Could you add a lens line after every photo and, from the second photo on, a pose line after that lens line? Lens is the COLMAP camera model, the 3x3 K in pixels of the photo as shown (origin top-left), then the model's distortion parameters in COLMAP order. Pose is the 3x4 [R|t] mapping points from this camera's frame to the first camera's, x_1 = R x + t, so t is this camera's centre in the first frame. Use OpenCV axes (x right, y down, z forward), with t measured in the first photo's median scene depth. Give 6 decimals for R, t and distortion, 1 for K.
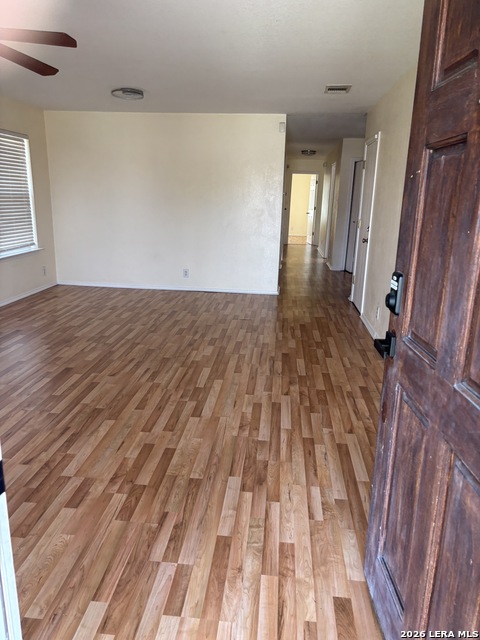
lens RADIAL K [[482.5, 0, 240.0], [0, 482.5, 320.0], [0, 0, 1]] dist [0.162814, -0.156303]
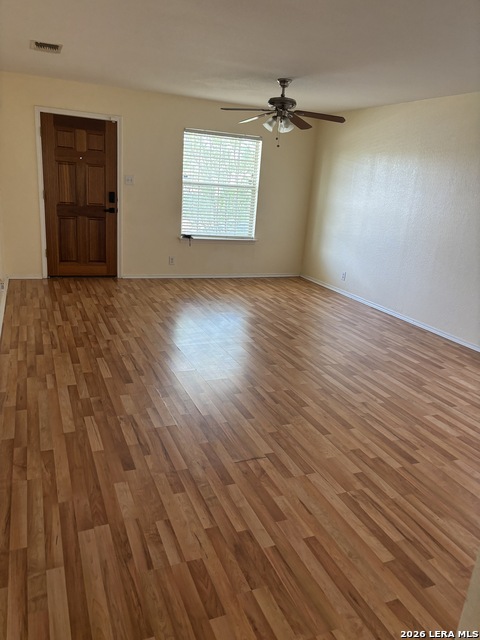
lens RADIAL K [[491.7, 0, 240.0], [0, 491.7, 320.0], [0, 0, 1]] dist [0.050270, -0.041215]
pose [[-0.880937, 0.046673, -0.470927, 0.334615], [-0.203641, 0.860889, 0.466261, -0.470482], [0.427178, 0.506647, -0.748885, 1.761654]]
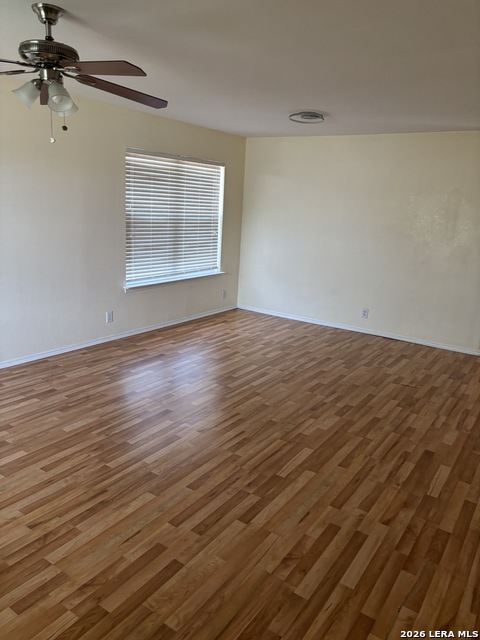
lens RADIAL K [[491.7, 0, 240.0], [0, 491.7, 320.0], [0, 0, 1]] dist [0.050270, -0.041215]
pose [[0.878790, 0.137658, -0.456923, 0.168803], [-0.153267, 0.988180, 0.002935, -0.092261], [0.451926, 0.067453, 0.889502, 0.205570]]
